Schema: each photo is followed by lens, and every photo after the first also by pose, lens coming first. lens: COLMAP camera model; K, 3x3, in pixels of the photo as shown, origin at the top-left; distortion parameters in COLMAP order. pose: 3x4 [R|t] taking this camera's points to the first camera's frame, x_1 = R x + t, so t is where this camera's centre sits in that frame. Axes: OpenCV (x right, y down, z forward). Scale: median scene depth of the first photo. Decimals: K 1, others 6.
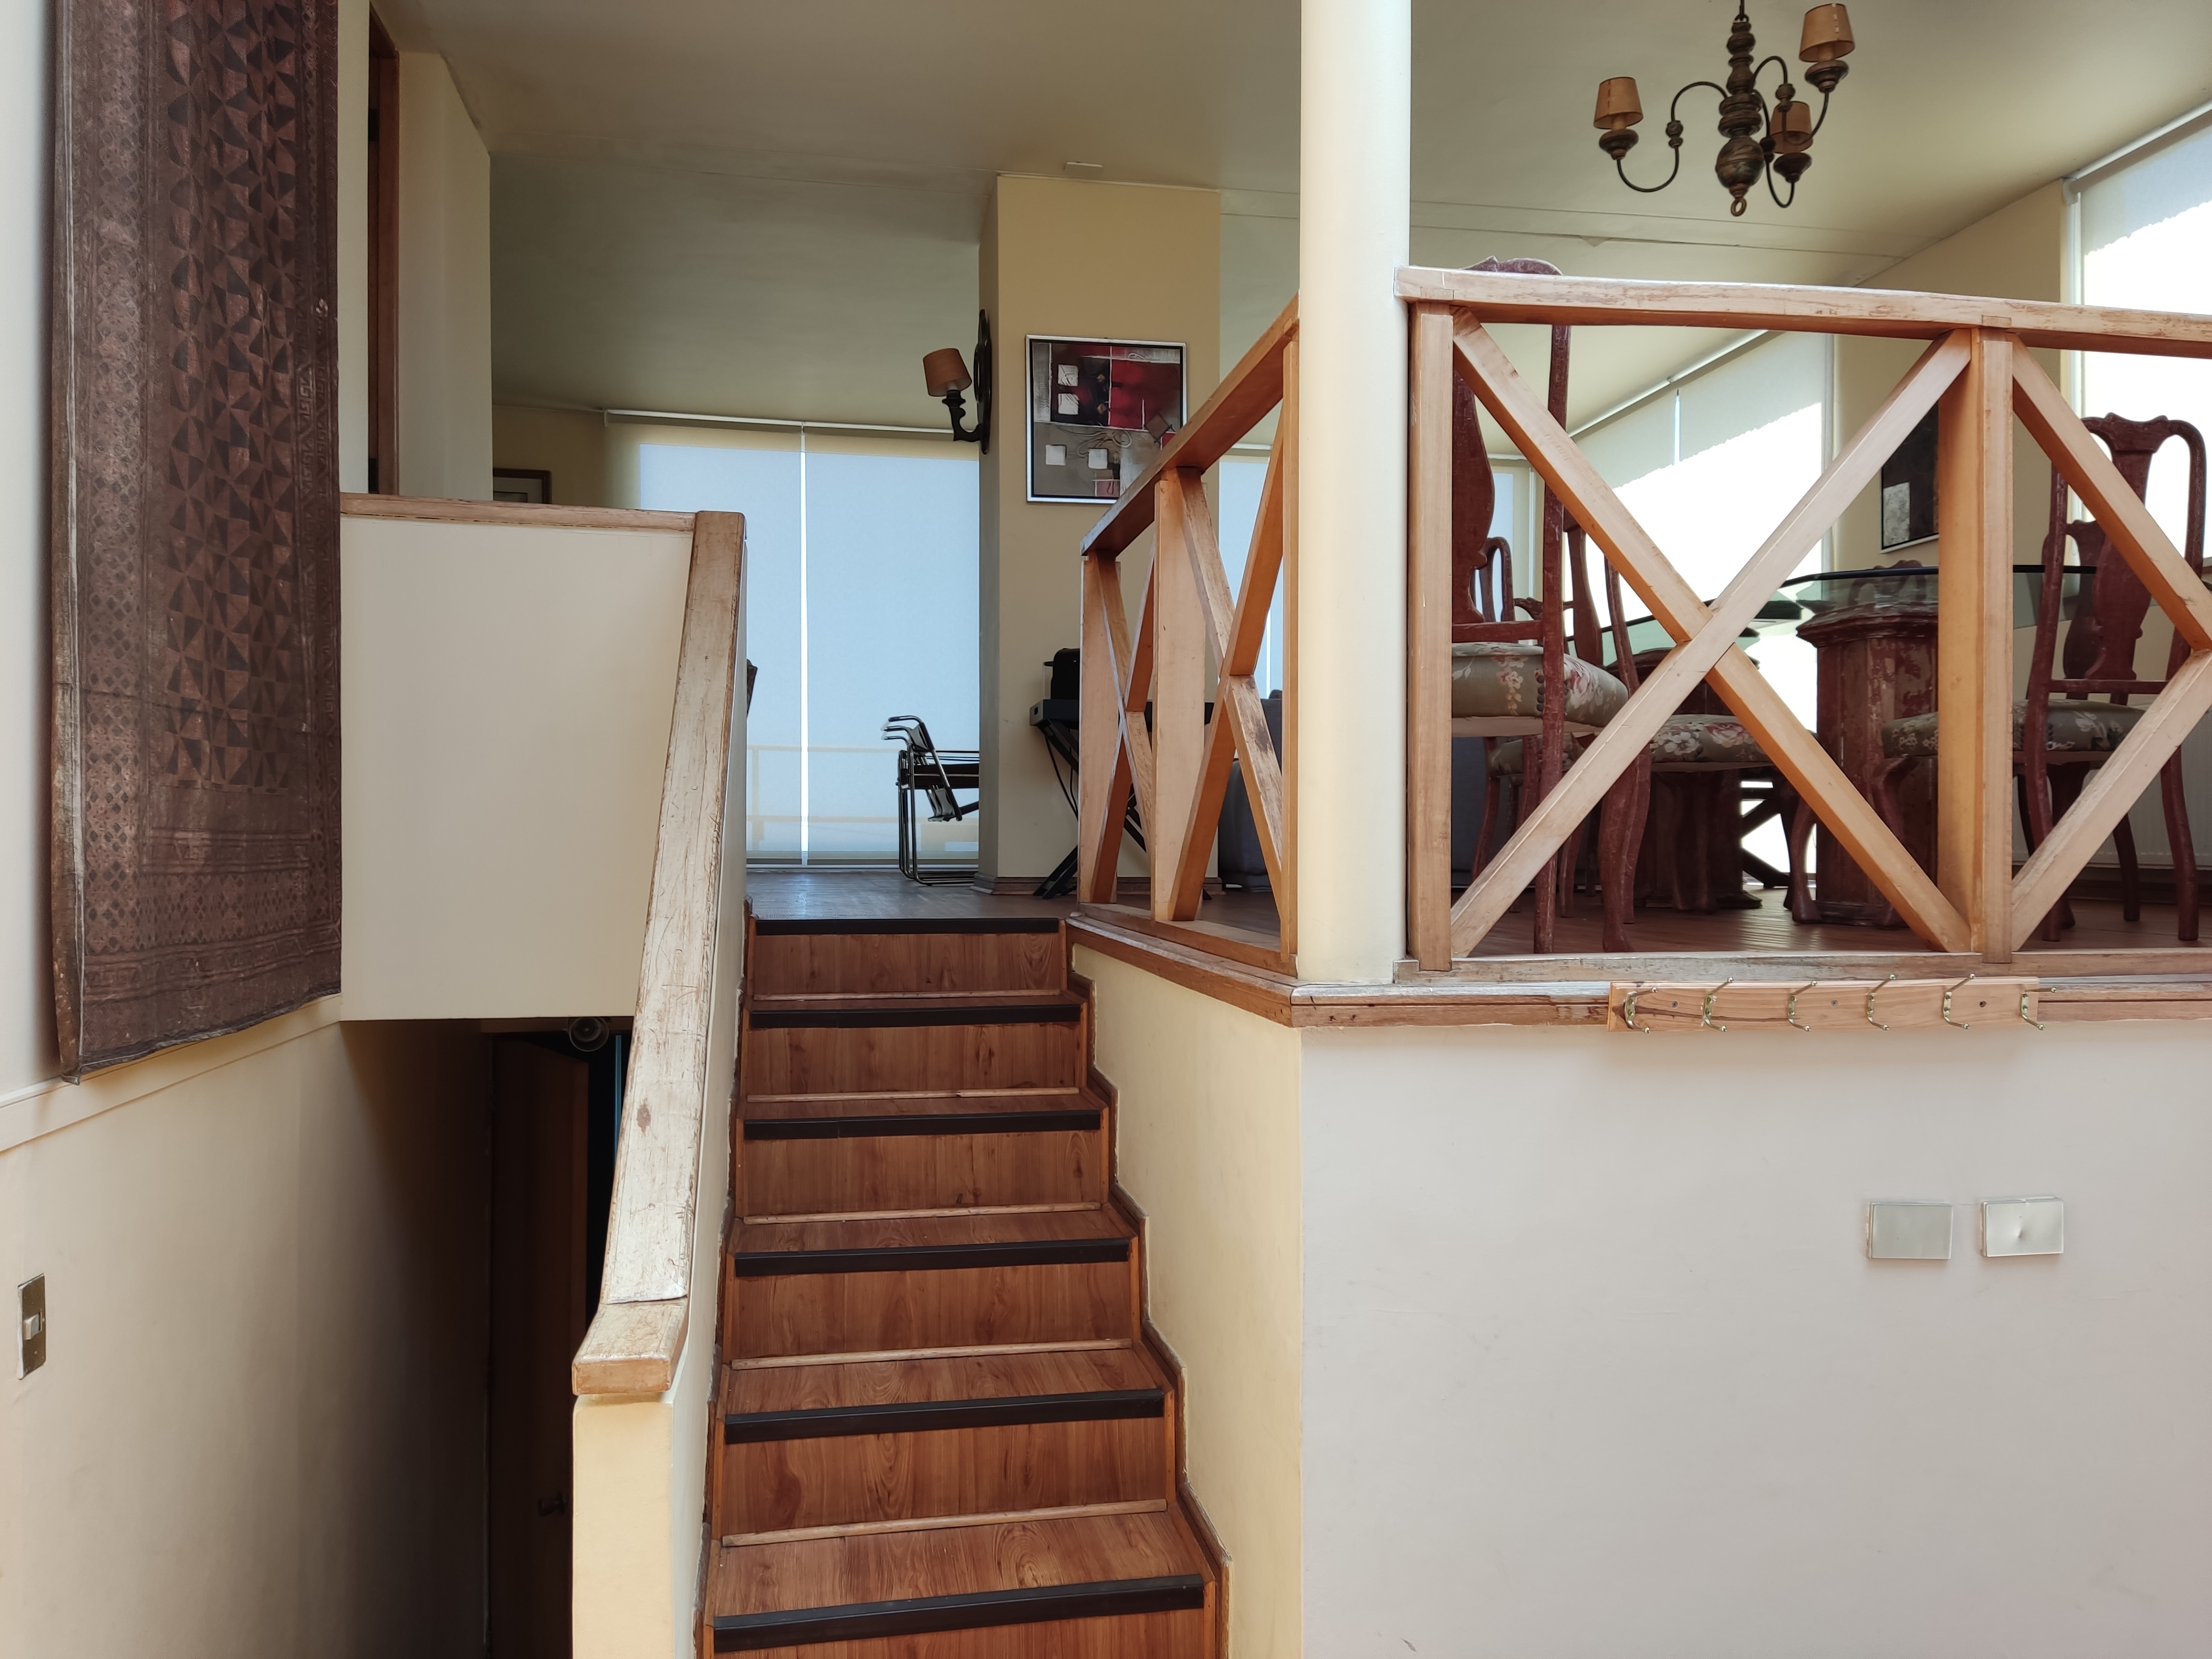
lens RADIAL K [[1635.4, 0, 1062.1], [0, 1635.4, 841.4], [0, 0, 1]] dist [0.033936, 0.001967]
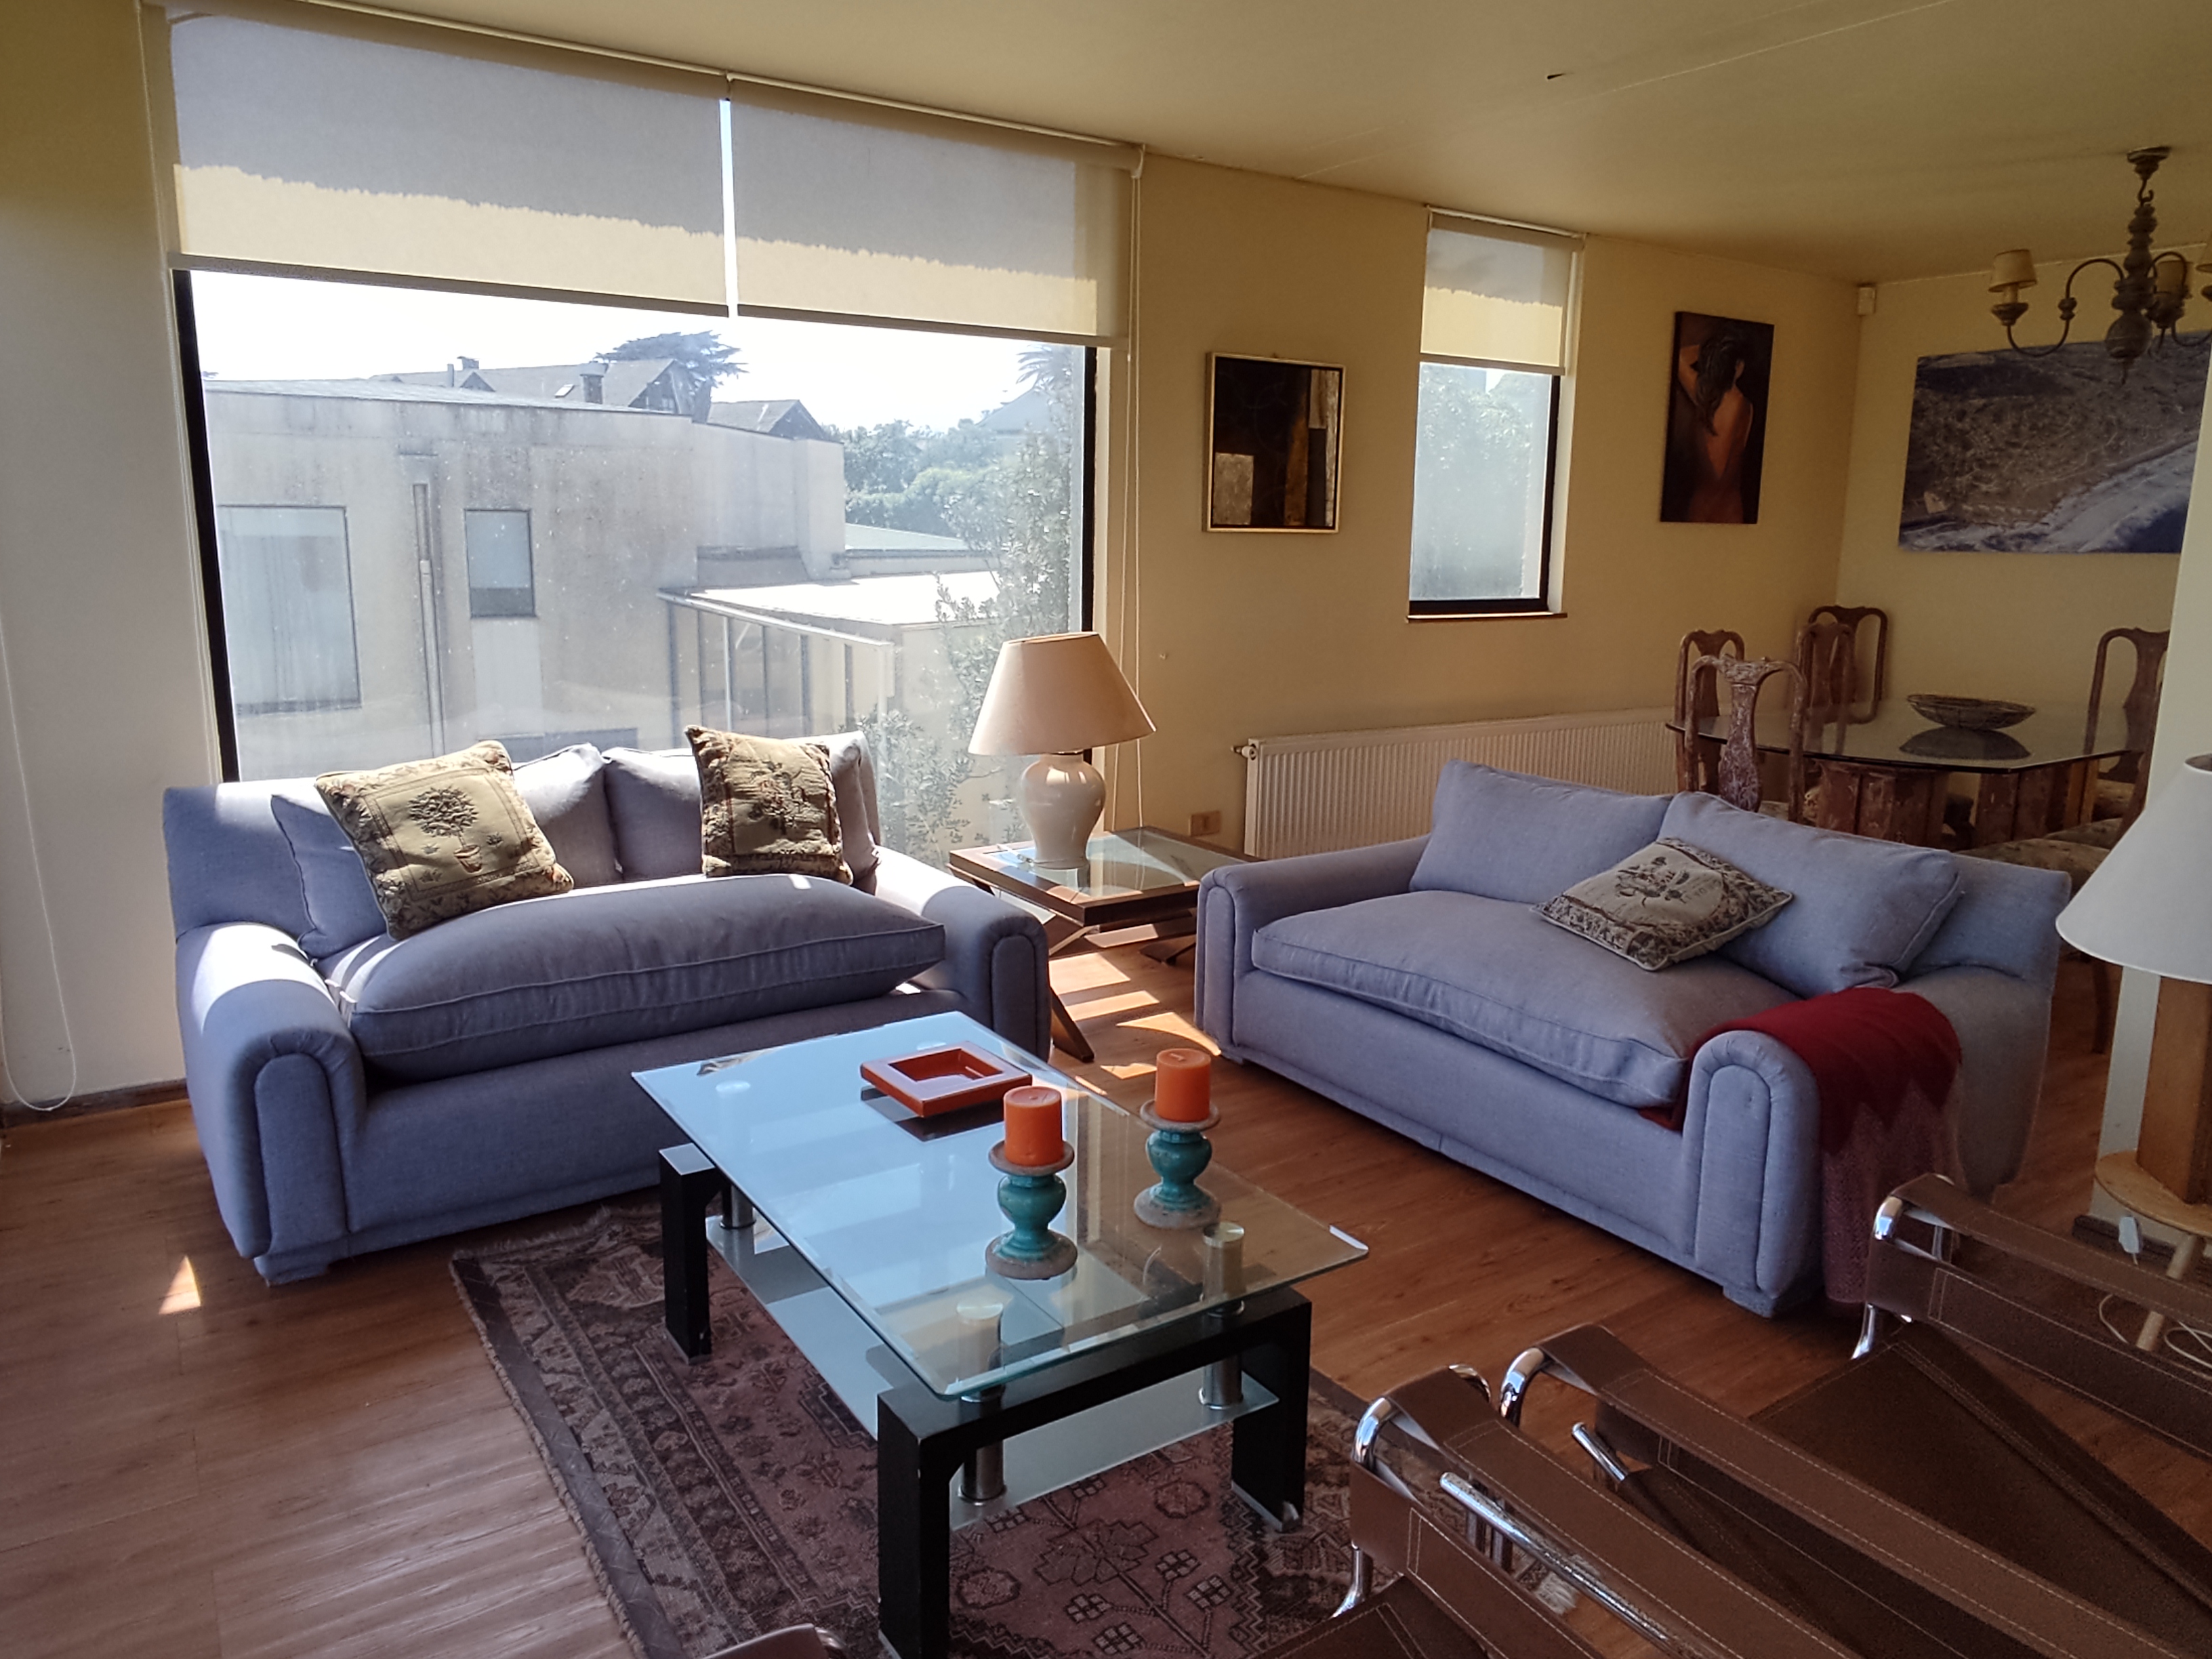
lens RADIAL K [[1490.2, 0, 1106.4], [0, 1490.2, 811.0], [0, 0, 1]] dist [-0.016696, 0.003014]
pose [[-0.402749, -0.177750, 0.897886, -0.535957], [-0.026389, 0.982810, 0.182726, -0.488944], [-0.914930, 0.049899, -0.400516, 3.891221]]
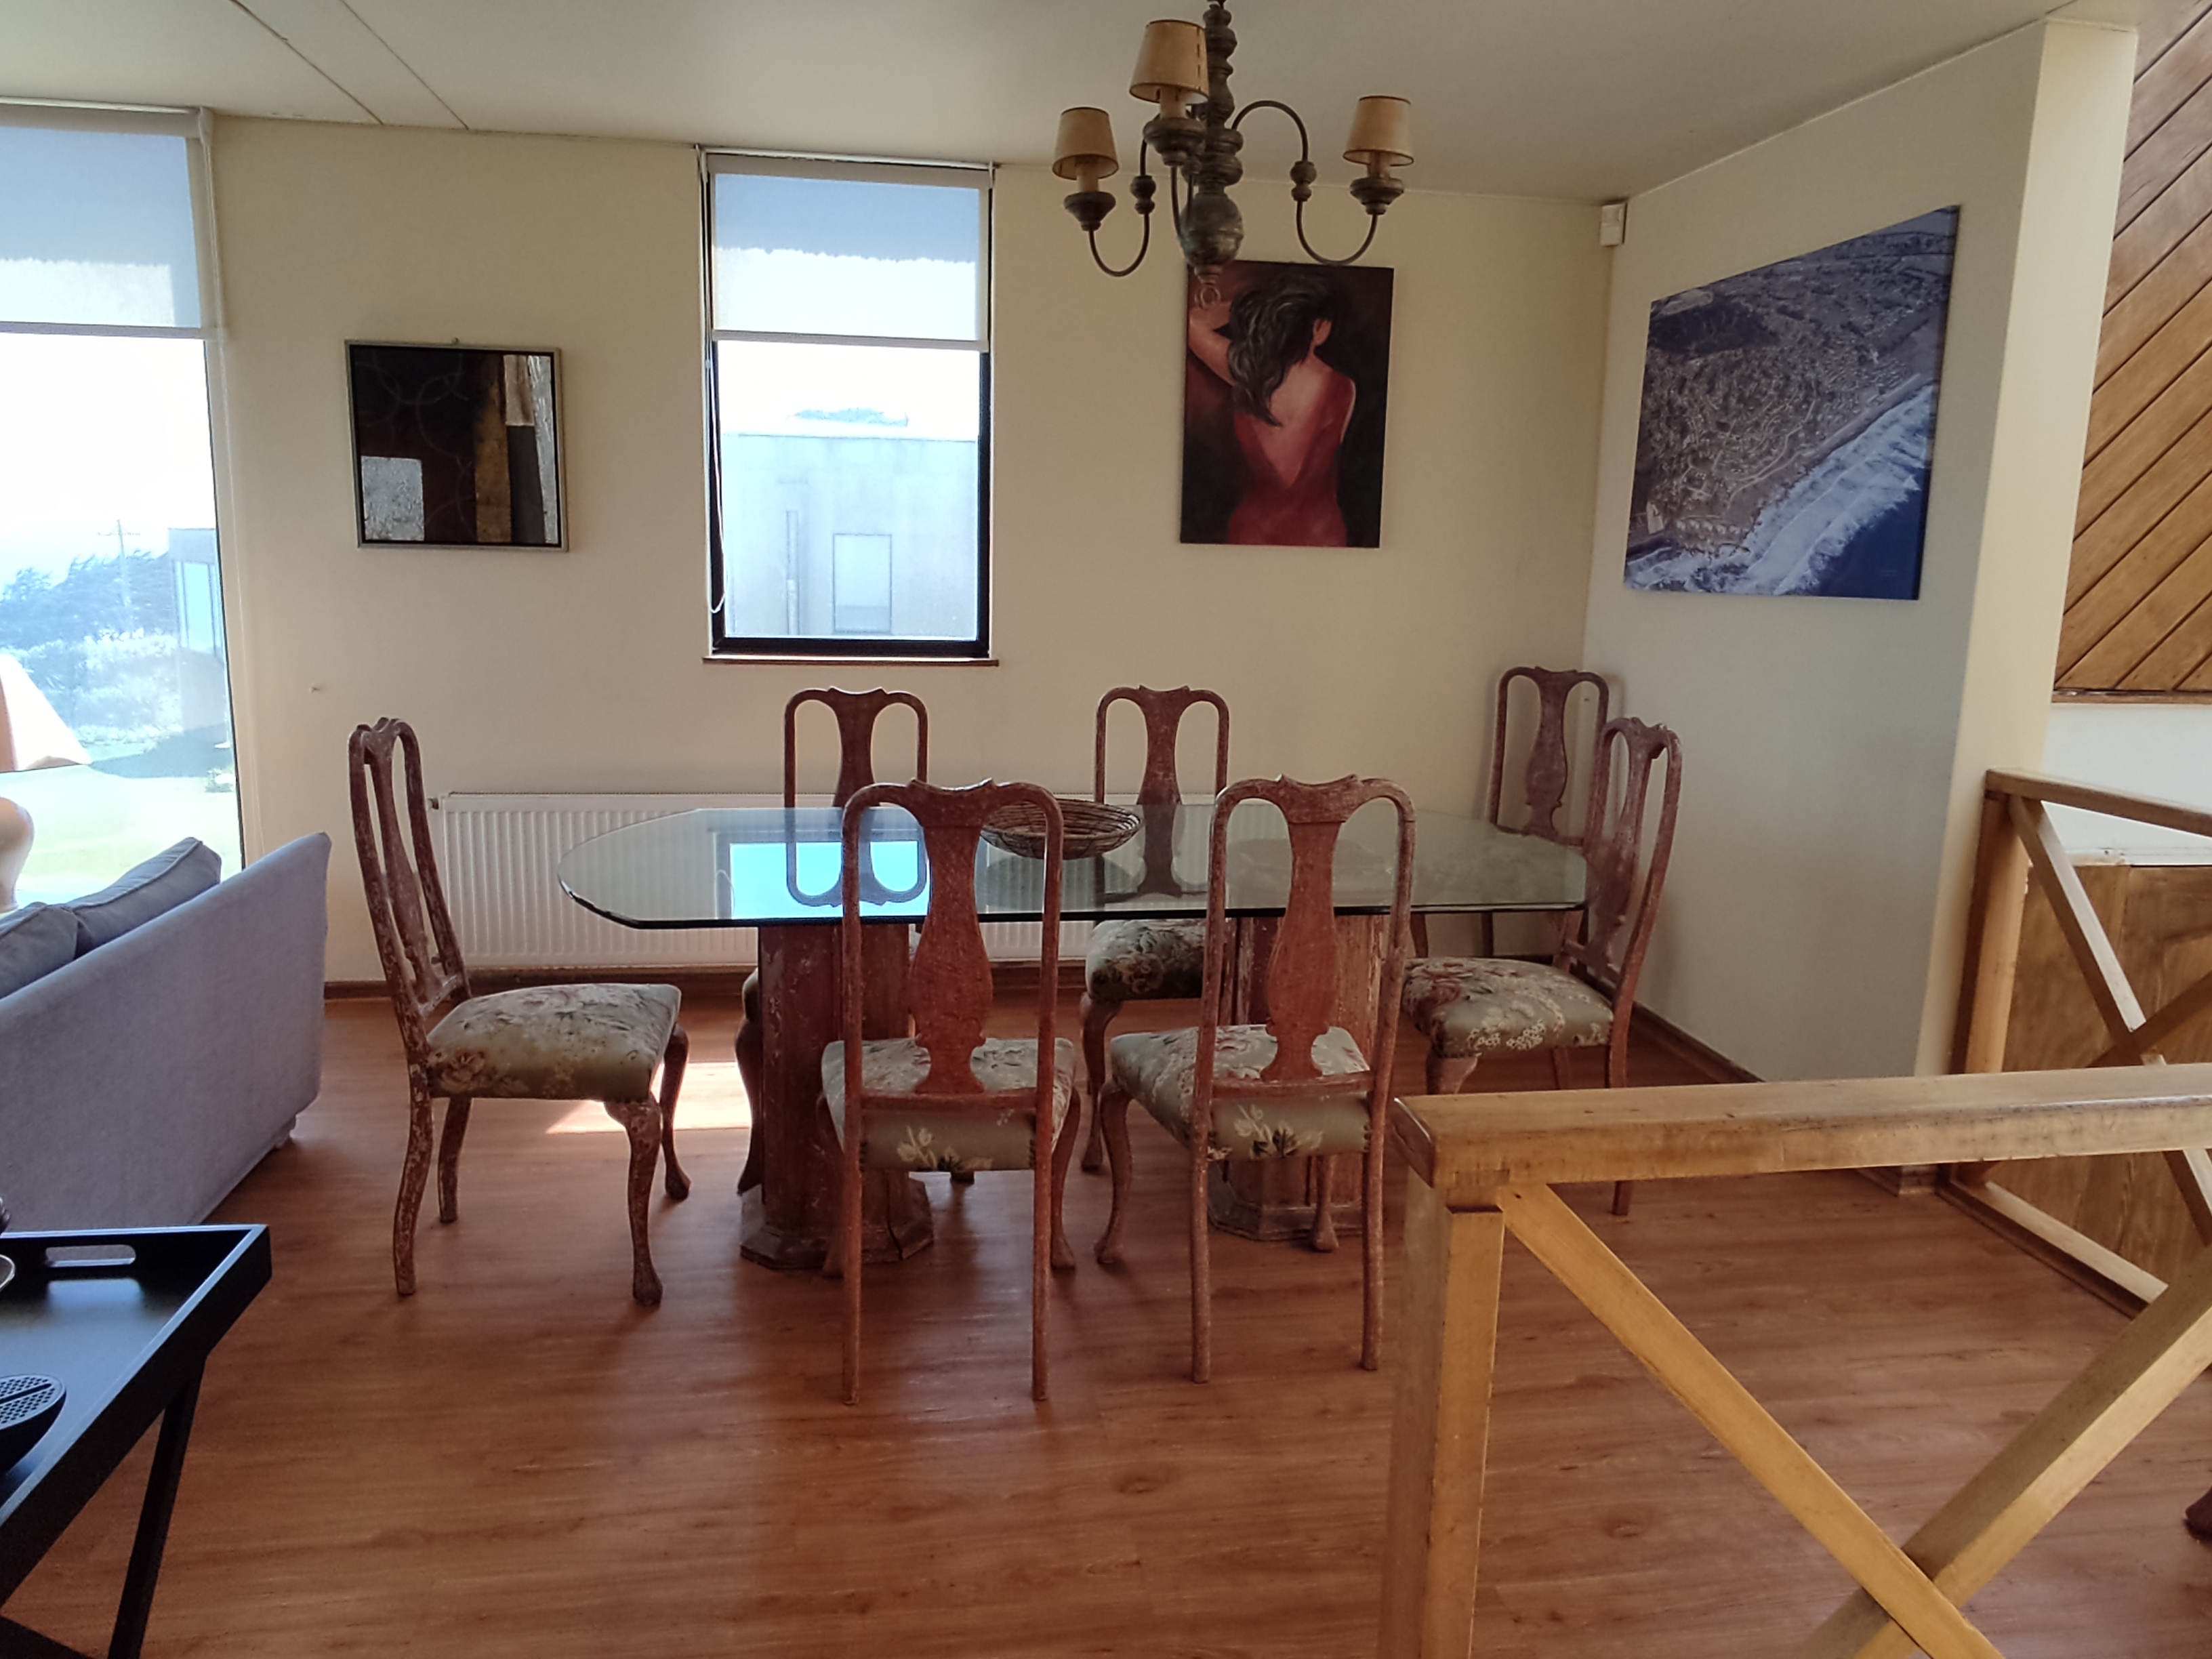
lens RADIAL K [[1490.2, 0, 1106.4], [0, 1490.2, 811.0], [0, 0, 1]] dist [-0.016696, 0.003014]
pose [[0.007324, -0.176256, 0.984317, -0.451685], [-0.034701, 0.983706, 0.176405, -0.535952], [-0.999371, -0.035449, 0.001089, 1.924068]]
